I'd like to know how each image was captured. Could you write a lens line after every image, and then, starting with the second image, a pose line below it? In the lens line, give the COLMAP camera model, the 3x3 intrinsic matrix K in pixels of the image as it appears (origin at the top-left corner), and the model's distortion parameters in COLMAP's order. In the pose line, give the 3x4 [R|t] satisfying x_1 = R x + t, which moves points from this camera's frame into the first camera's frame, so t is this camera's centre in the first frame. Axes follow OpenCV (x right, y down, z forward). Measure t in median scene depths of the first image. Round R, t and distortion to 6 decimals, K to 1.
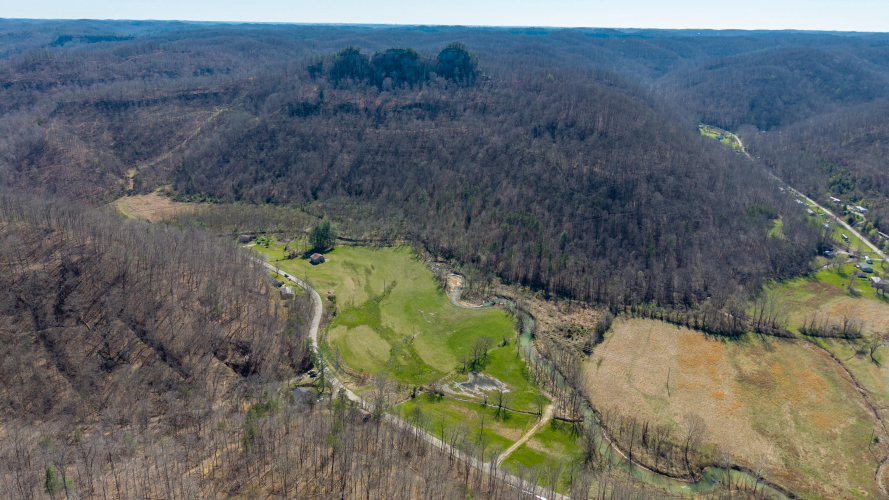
lens RADIAL K [[595.0, 0, 444.5], [0, 595.0, 250.0], [0, 0, 1]] dist [0.046715, -0.054546]
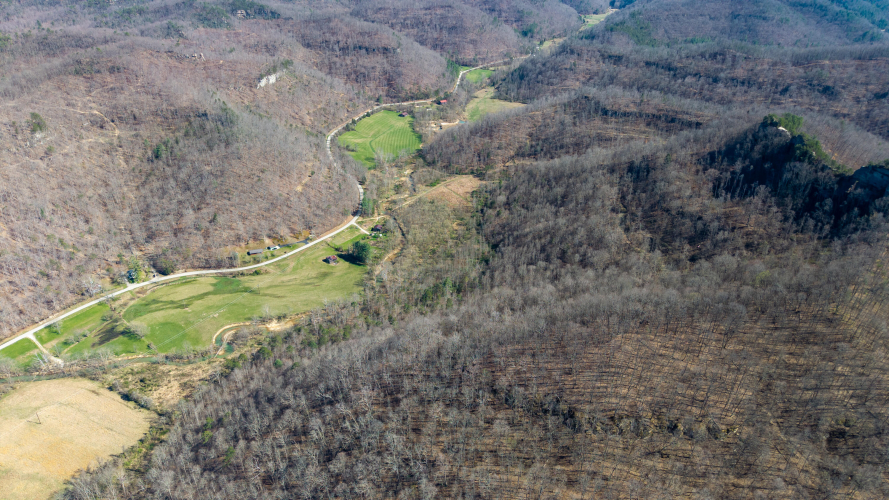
lens RADIAL K [[598.2, 0, 444.5], [0, 598.2, 250.0], [0, 0, 1]] dist [-0.003693, -0.000672]
pose [[0.018455, 0.465966, -0.884610, 1.056739], [-0.368149, 0.825766, 0.427289, -0.738106], [0.929583, 0.317783, 0.186785, 1.143458]]
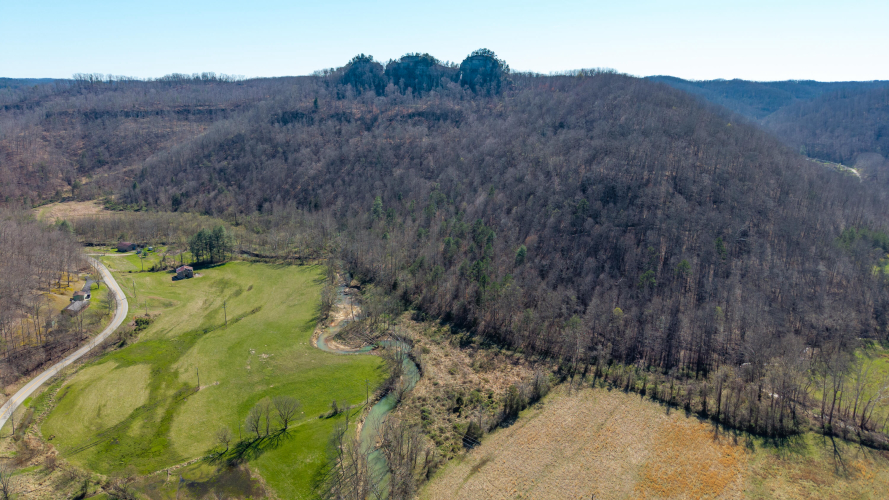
lens RADIAL K [[595.0, 0, 444.5], [0, 595.0, 250.0], [0, 0, 1]] dist [0.046715, -0.054546]
pose [[0.983138, 0.040262, -0.178379, 0.265286], [-0.058416, 0.993498, -0.097718, 0.046461], [0.173285, 0.106490, 0.979098, 0.393728]]
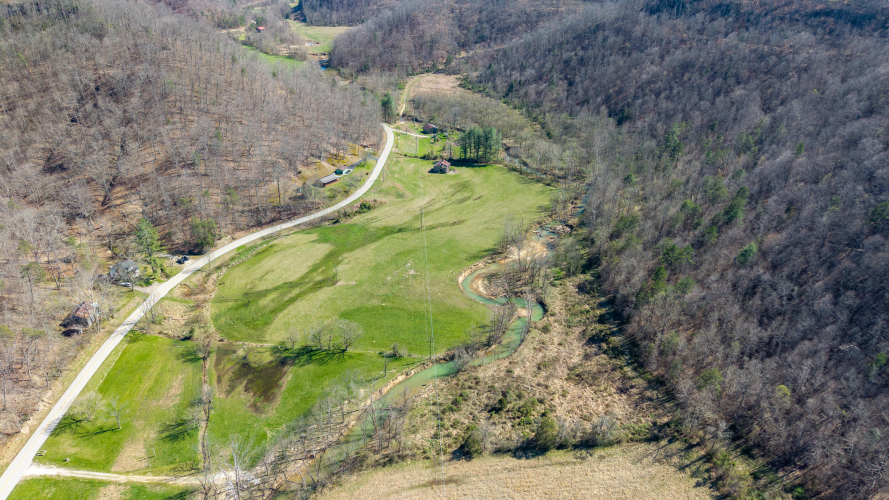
lens RADIAL K [[595.0, 0, 444.5], [0, 595.0, 250.0], [0, 0, 1]] dist [0.046715, -0.054546]
pose [[0.606237, 0.364087, -0.707048, 0.442085], [-0.294864, 0.928588, 0.225344, -0.071335], [0.738601, 0.071871, 0.670301, 0.570445]]
